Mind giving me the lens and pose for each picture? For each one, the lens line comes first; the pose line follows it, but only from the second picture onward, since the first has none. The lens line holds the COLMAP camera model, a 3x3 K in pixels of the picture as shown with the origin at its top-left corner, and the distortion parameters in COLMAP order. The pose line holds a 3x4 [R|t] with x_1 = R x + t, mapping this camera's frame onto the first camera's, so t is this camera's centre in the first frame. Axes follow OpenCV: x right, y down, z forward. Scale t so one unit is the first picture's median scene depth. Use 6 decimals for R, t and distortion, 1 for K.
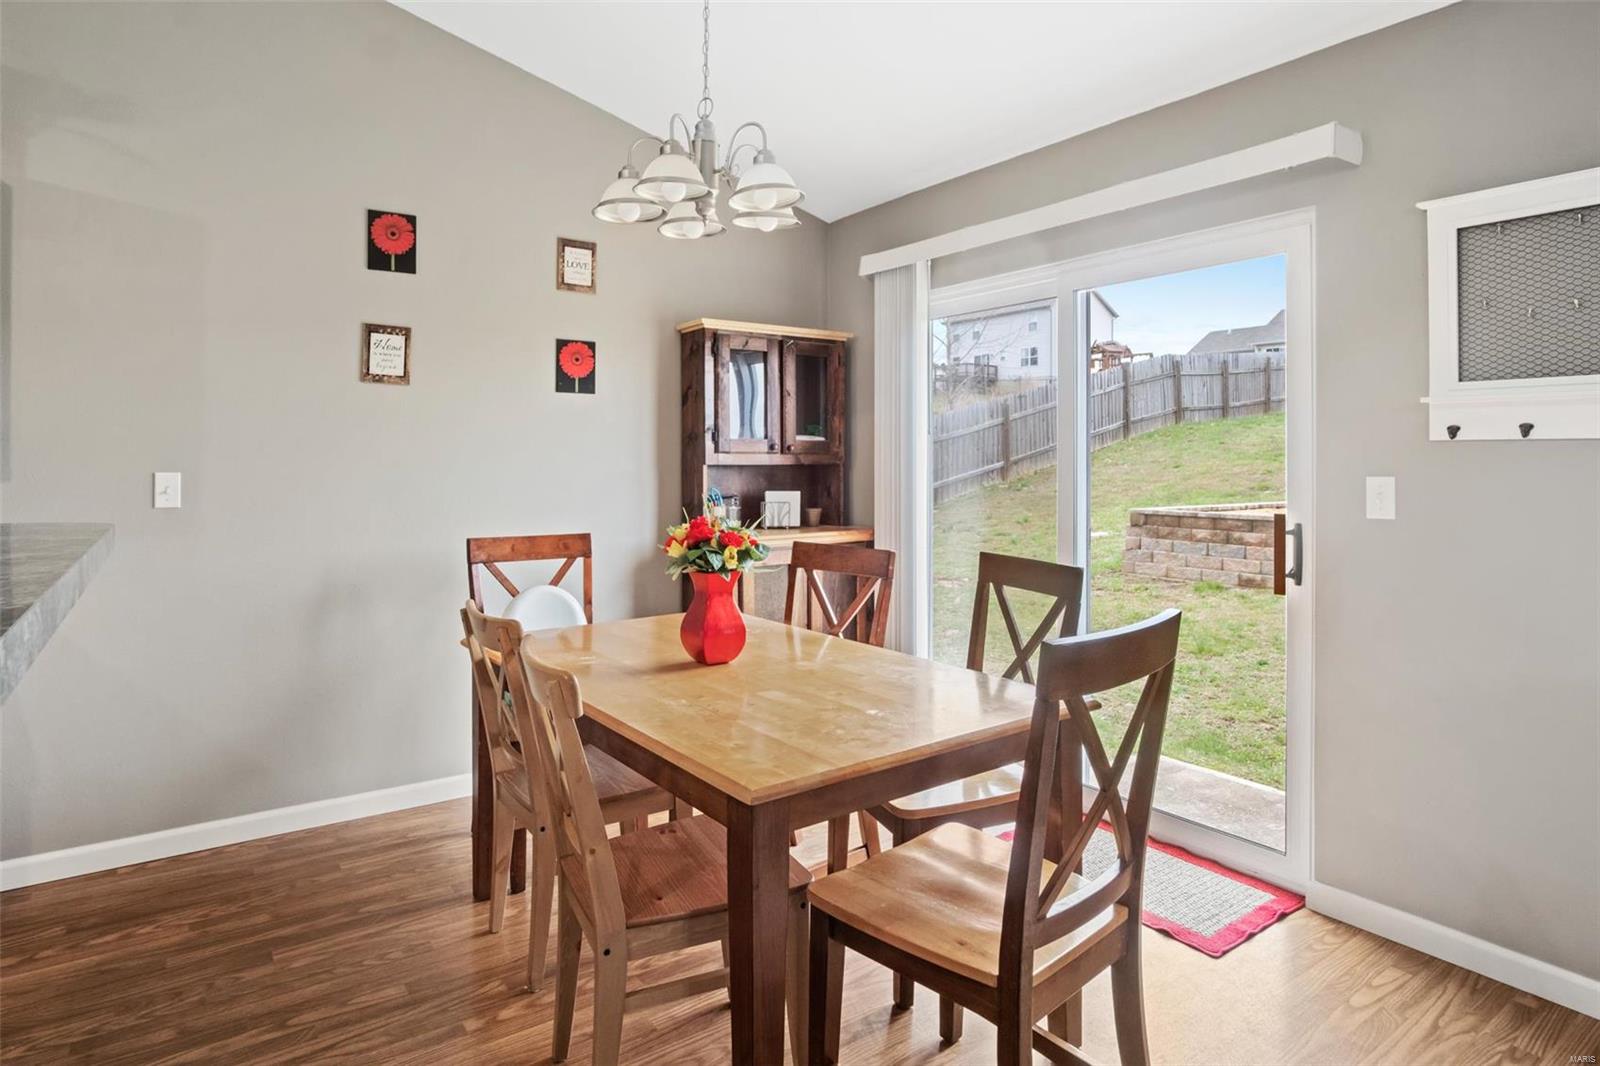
lens RADIAL K [[882.4, 0, 786.6], [0, 882.4, 470.1], [0, 0, 1]] dist [-0.033426, 0.009570]
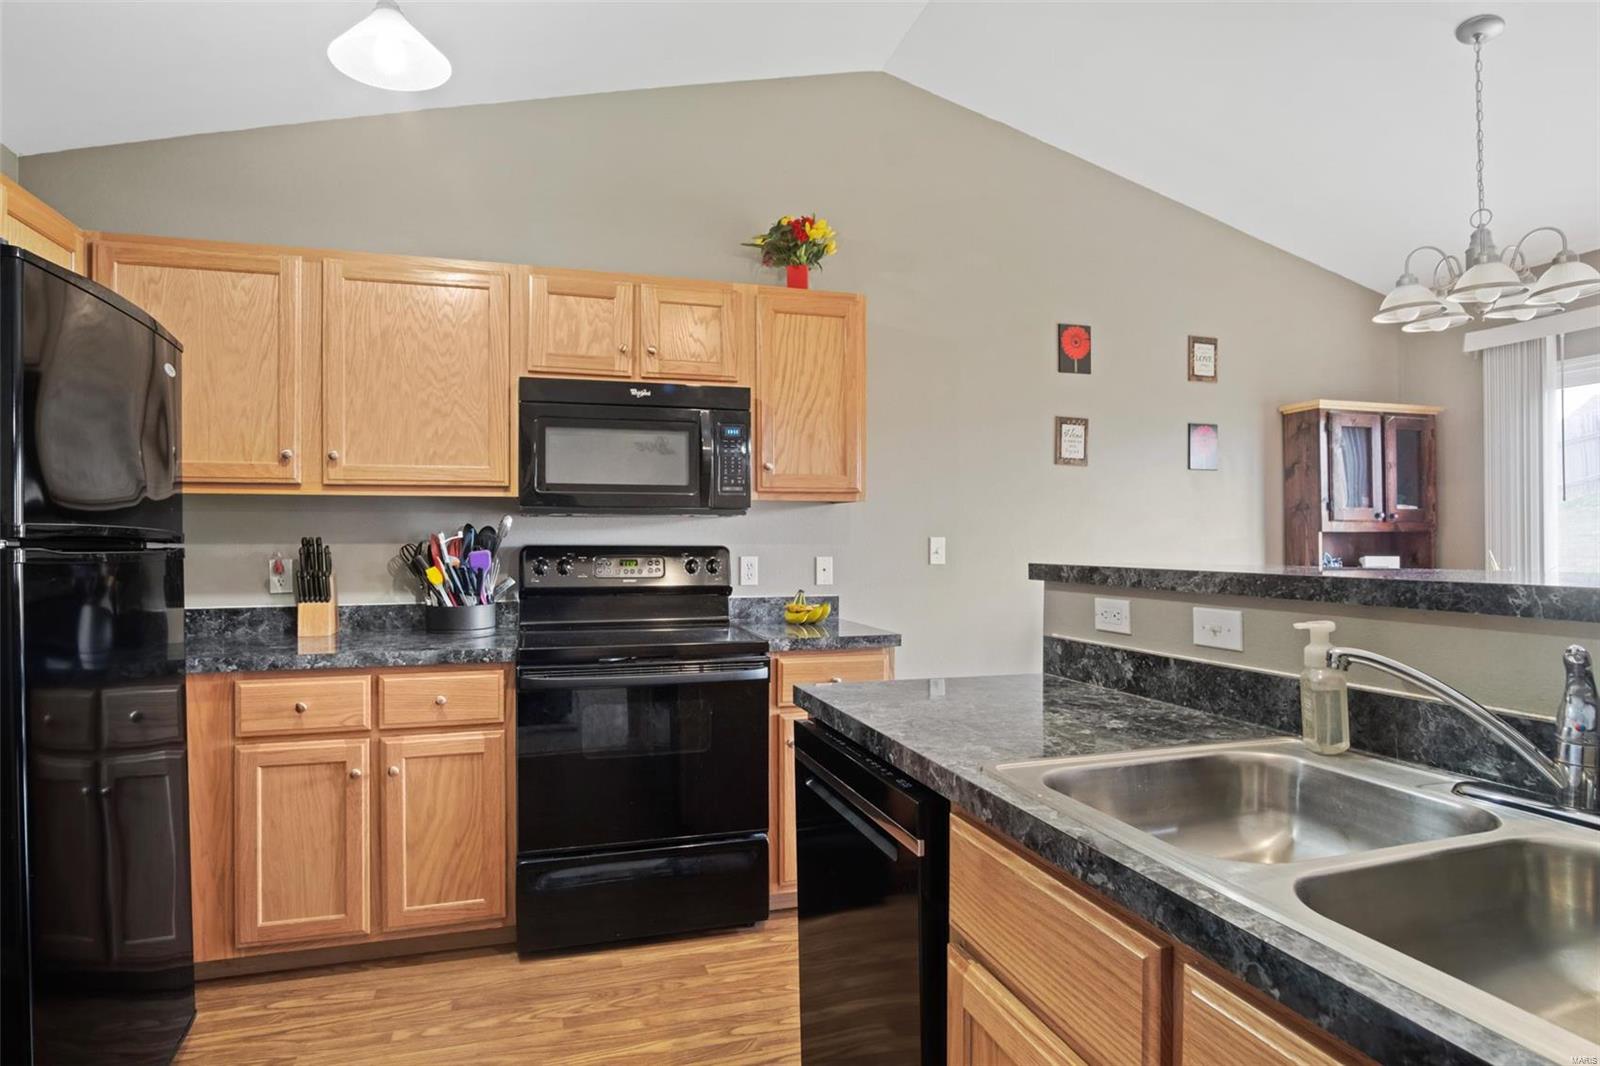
lens RADIAL K [[882.4, 0, 805.4], [0, 882.4, 529.4], [0, 0, 1]] dist [-0.033426, 0.009570]
pose [[0.953717, -0.006001, -0.300647, -0.391819], [-0.000418, 0.999773, -0.021284, 0.015378], [0.300706, 0.020425, 0.953498, -0.247065]]
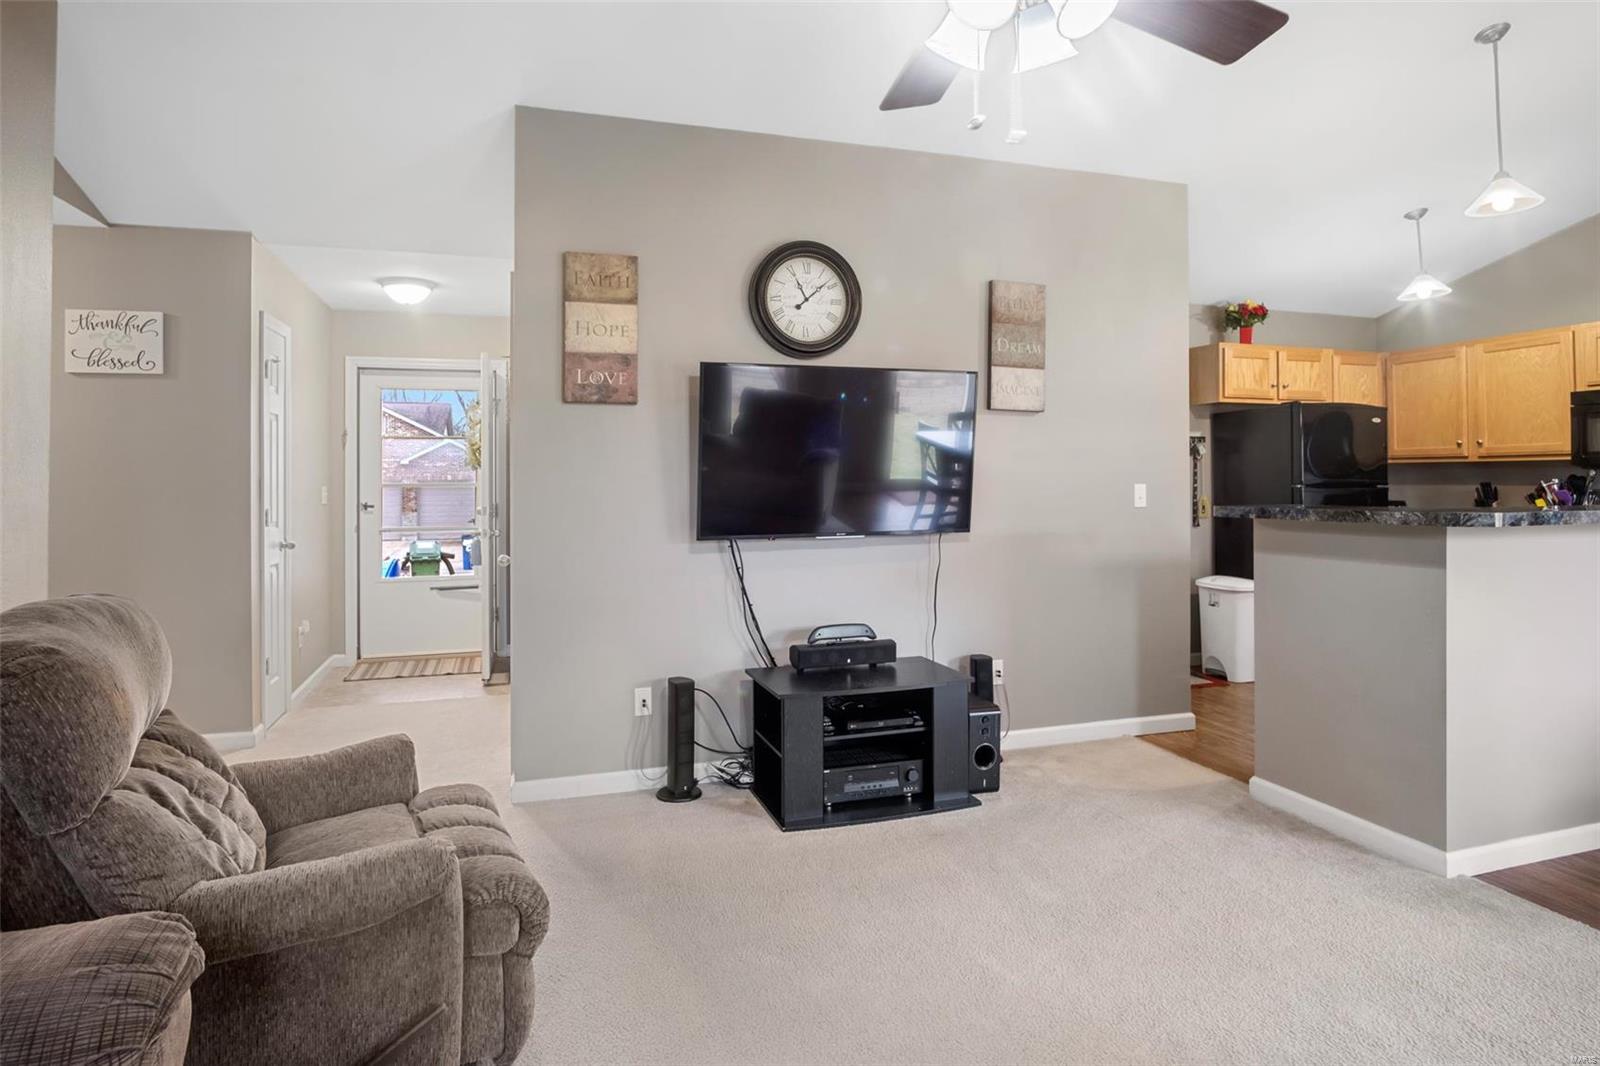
lens RADIAL K [[882.4, 0, 791.5], [0, 882.4, 484.1], [0, 0, 1]] dist [-0.033426, 0.009570]
pose [[-0.318788, 0.004371, -0.947816, 0.792211], [-0.007269, 0.999949, 0.007057, 0.007039], [0.947798, 0.009139, -0.318740, -0.303223]]
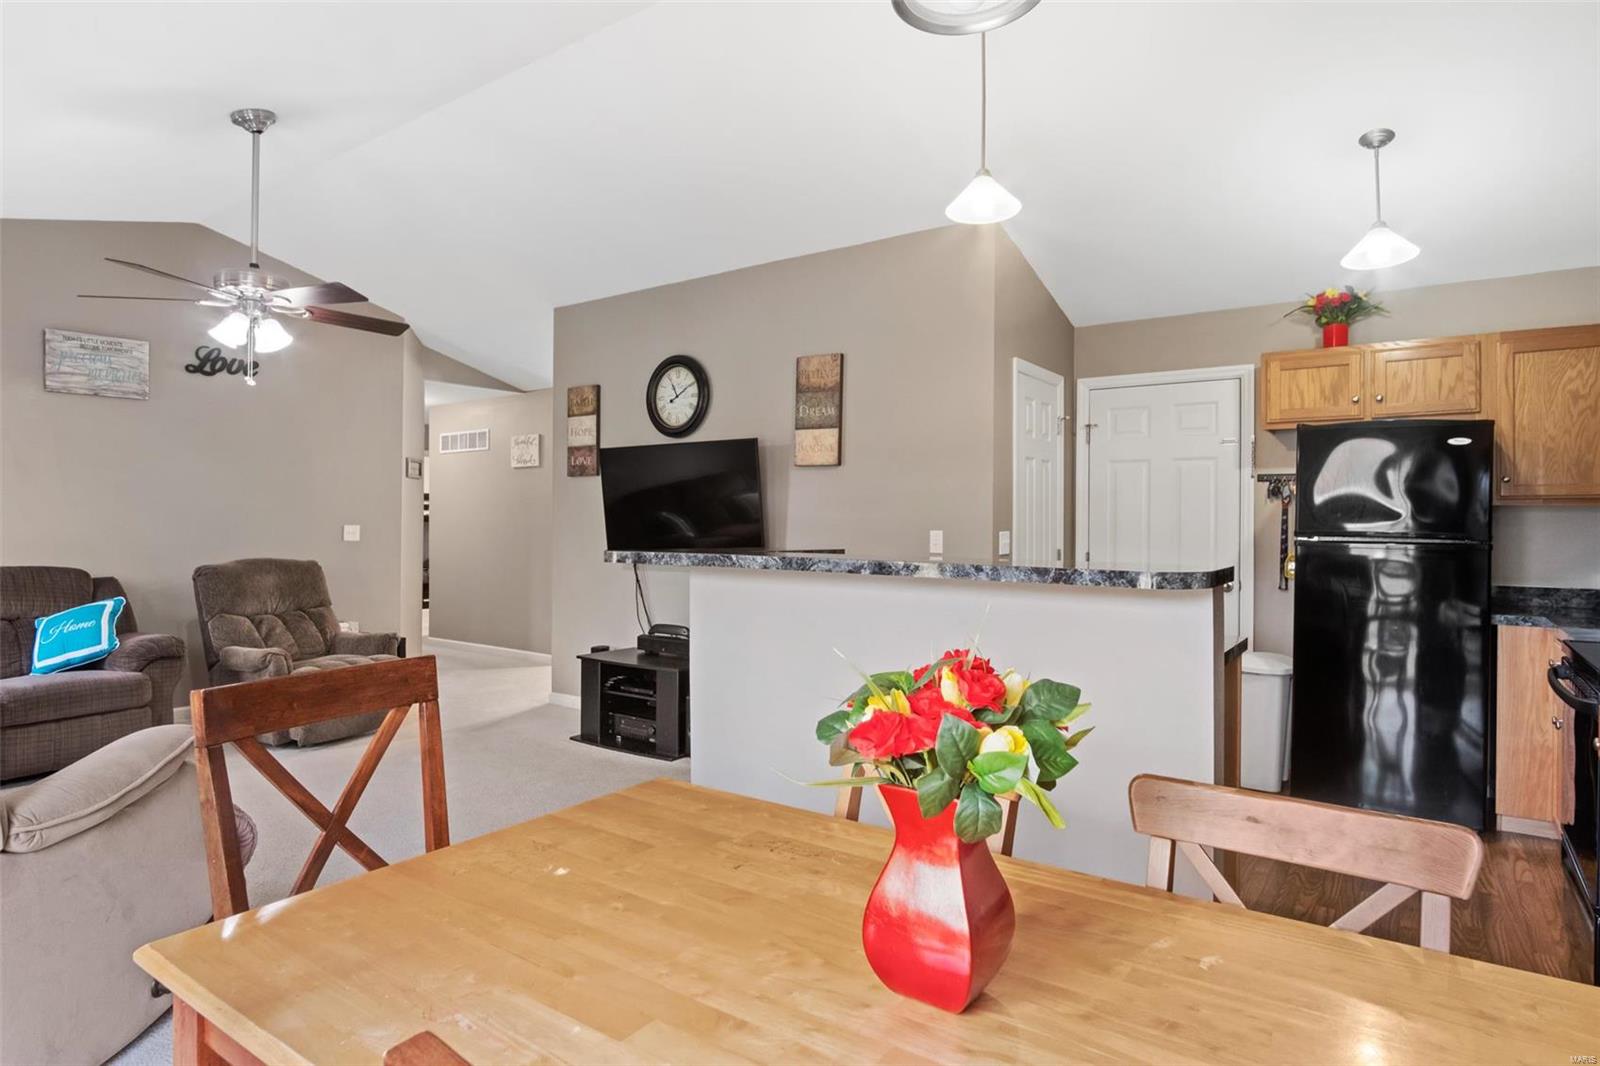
lens RADIAL K [[882.4, 0, 793.1], [0, 882.4, 532.5], [0, 0, 1]] dist [-0.033426, 0.009570]
pose [[-0.947781, -0.005301, -0.318878, 0.073502], [-0.012208, 0.999732, 0.019667, -0.006693], [0.318688, 0.022533, -0.947592, 0.871476]]
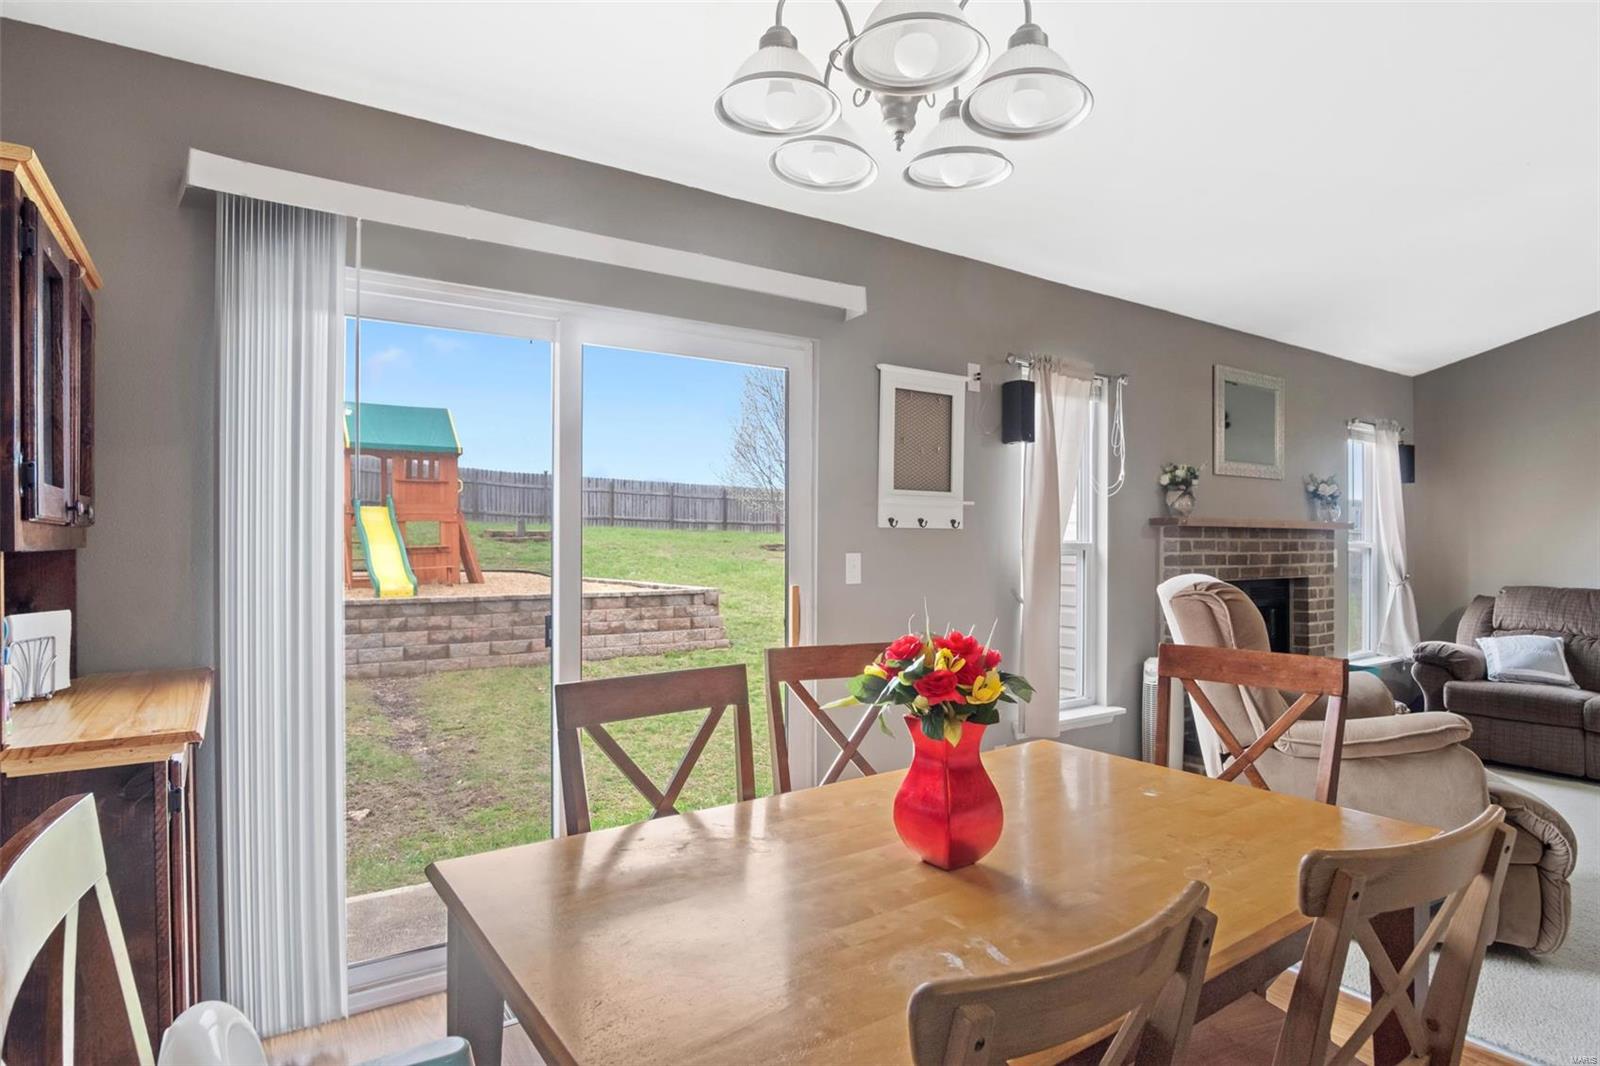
lens RADIAL K [[882.4, 0, 835.0], [0, 882.4, 539.0], [0, 0, 1]] dist [-0.033426, 0.009570]
pose [[0.000120, 0.005163, 0.999987, -0.466211], [0.012668, 0.999906, -0.005164, -0.005723], [-0.999920, 0.012668, 0.000055, 0.679186]]
